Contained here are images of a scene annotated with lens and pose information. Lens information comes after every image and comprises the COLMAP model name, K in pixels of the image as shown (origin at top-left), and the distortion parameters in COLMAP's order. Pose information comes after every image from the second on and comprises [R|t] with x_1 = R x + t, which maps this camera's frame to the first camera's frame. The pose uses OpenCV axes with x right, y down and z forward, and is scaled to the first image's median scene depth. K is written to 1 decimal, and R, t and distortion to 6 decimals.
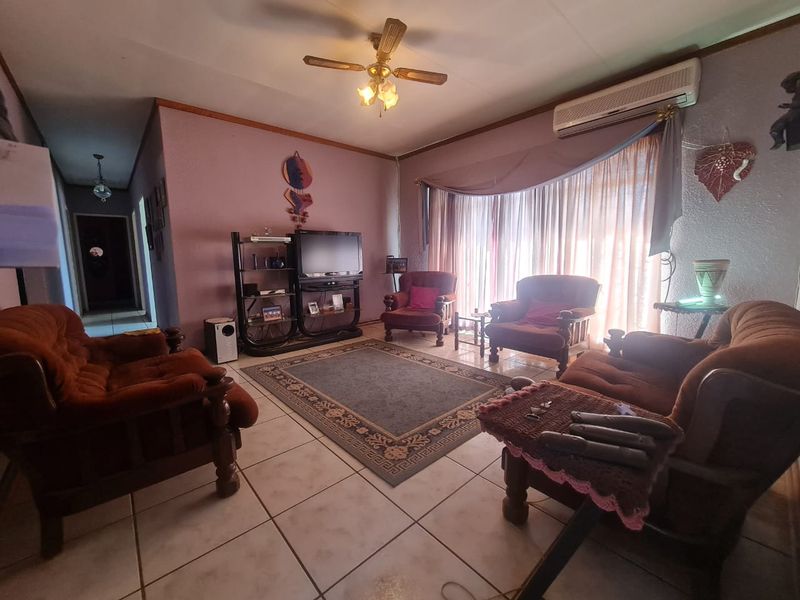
lens RADIAL K [[317.0, 0, 402.6], [0, 317.0, 297.2], [0, 0, 1]] dist [0.000848, -0.000050]
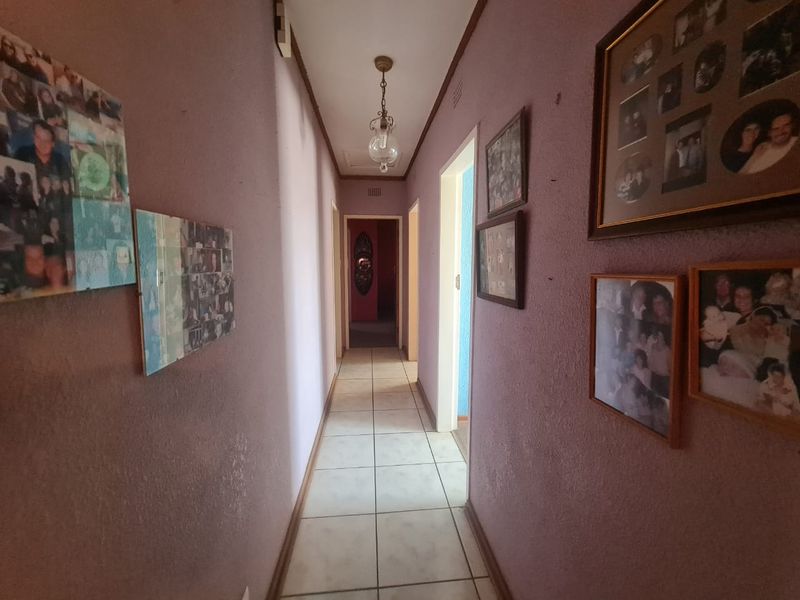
lens RADIAL K [[324.4, 0, 403.4], [0, 324.4, 292.7], [0, 0, 1]] dist [0.000844, -0.000047]
pose [[0.798881, 0.072899, -0.597055, -0.858165], [-0.085123, 0.996340, 0.007754, -0.194342], [0.595435, 0.044629, 0.802163, 0.890456]]
